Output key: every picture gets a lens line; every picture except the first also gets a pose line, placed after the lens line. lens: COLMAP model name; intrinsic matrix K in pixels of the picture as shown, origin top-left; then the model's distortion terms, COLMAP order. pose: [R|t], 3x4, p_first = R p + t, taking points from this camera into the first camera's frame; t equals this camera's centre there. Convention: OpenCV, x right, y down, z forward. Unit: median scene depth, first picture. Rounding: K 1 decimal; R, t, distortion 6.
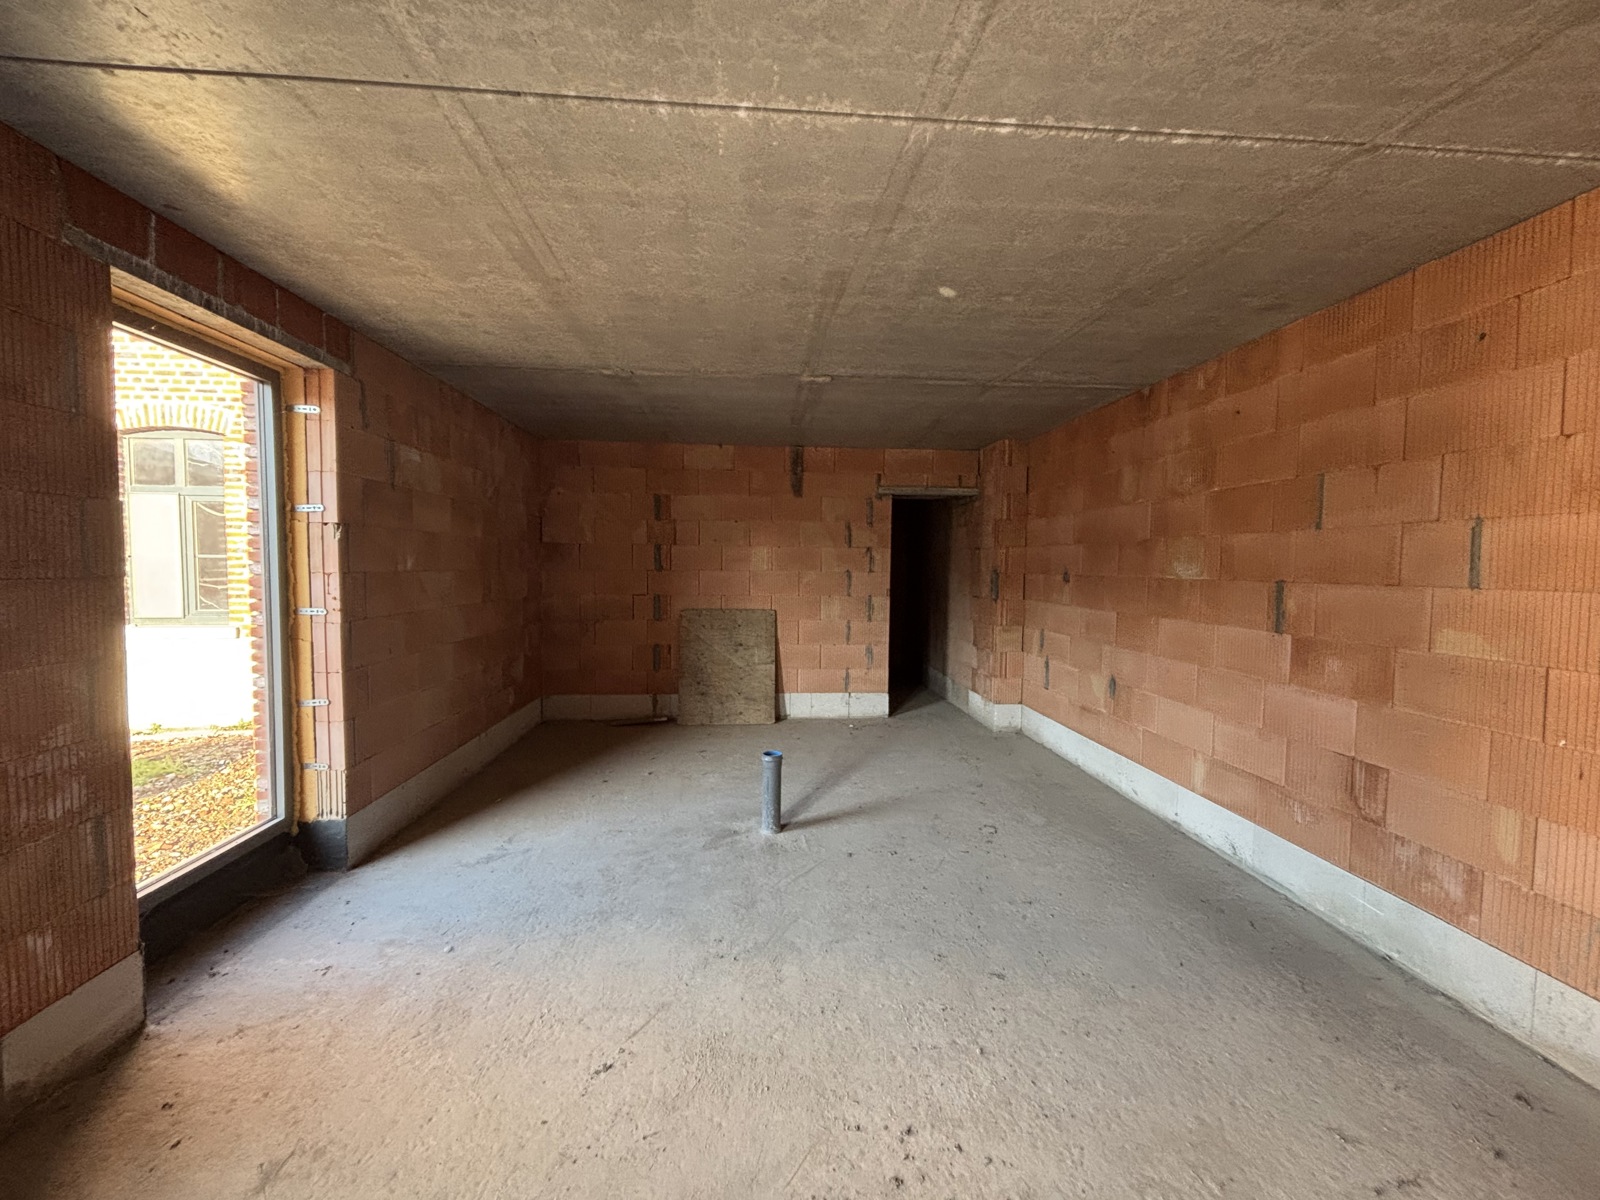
lens RADIAL K [[654.4, 0, 798.5], [0, 654.4, 587.5], [0, 0, 1]] dist [0.007692, 0.000166]
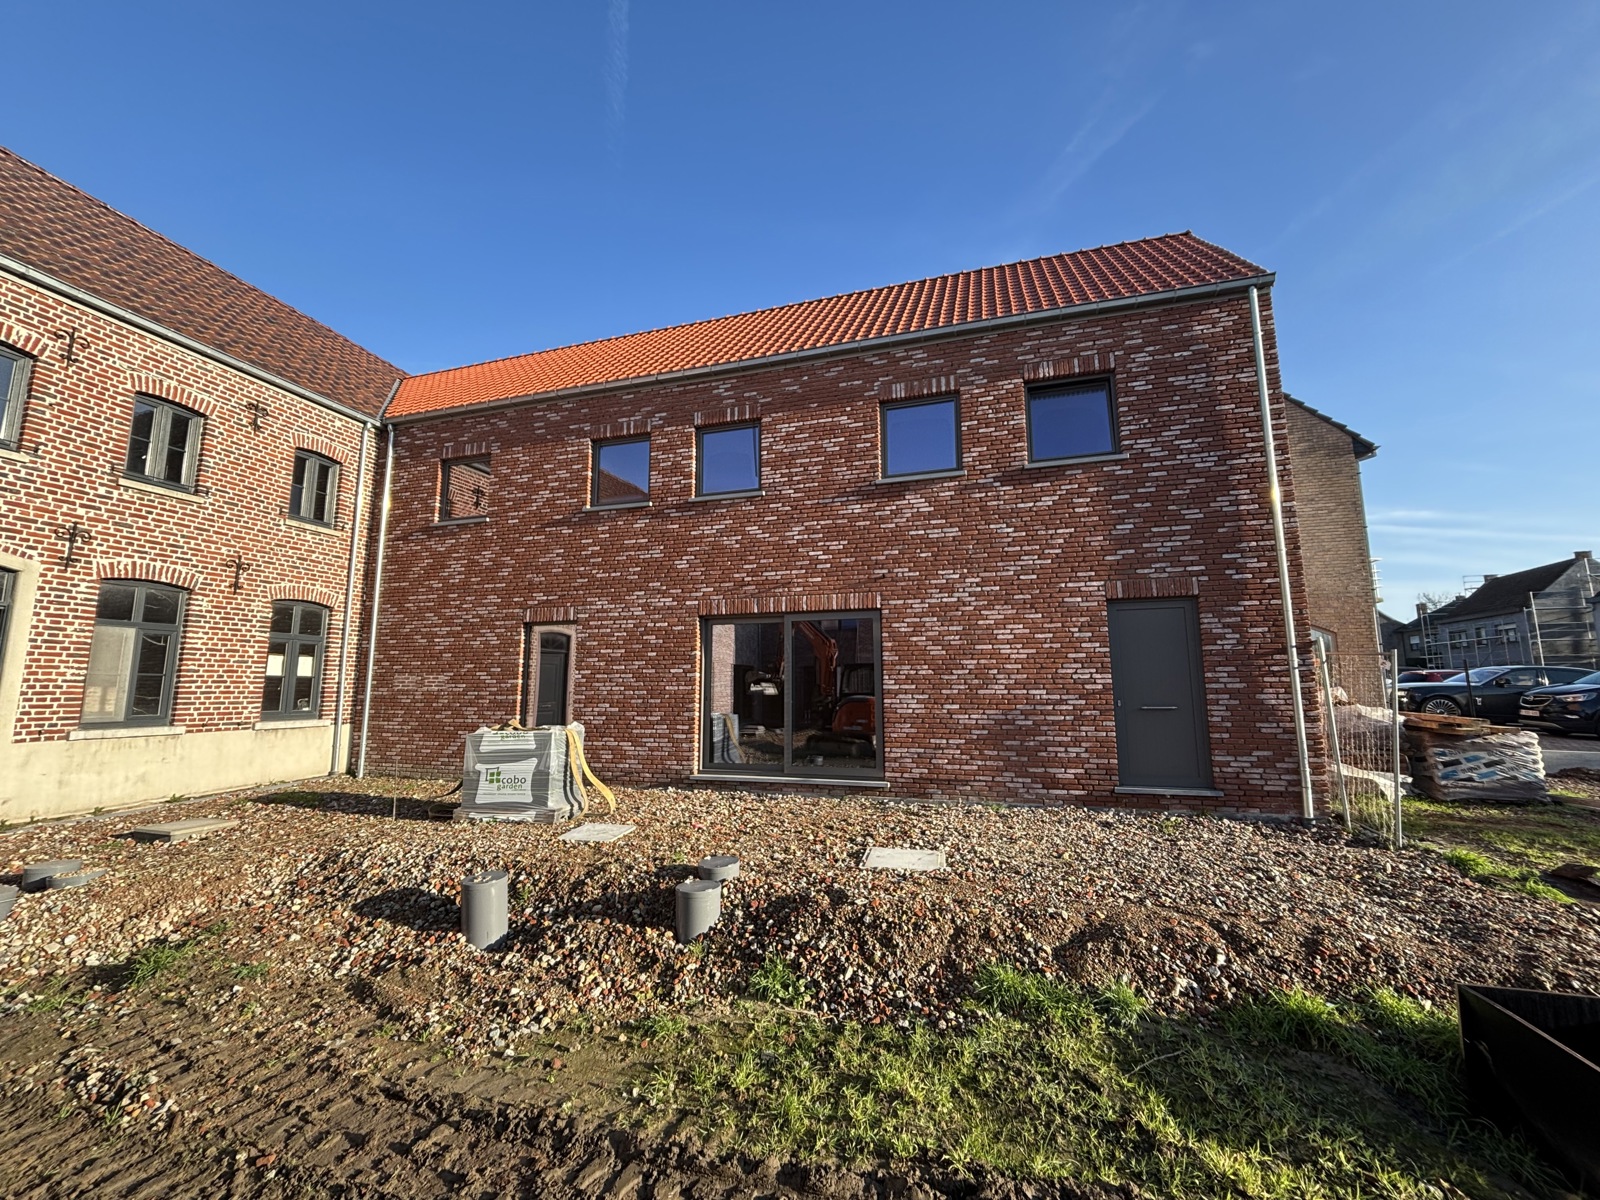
lens RADIAL K [[654.4, 0, 799.1], [0, 654.4, 594.8], [0, 0, 1]] dist [0.007692, 0.000166]
pose [[0.347138, 0.121065, 0.929967, -1.763624], [0.067774, 0.985801, -0.153632, 0.091427], [-0.935362, 0.116359, 0.334004, -0.730166]]
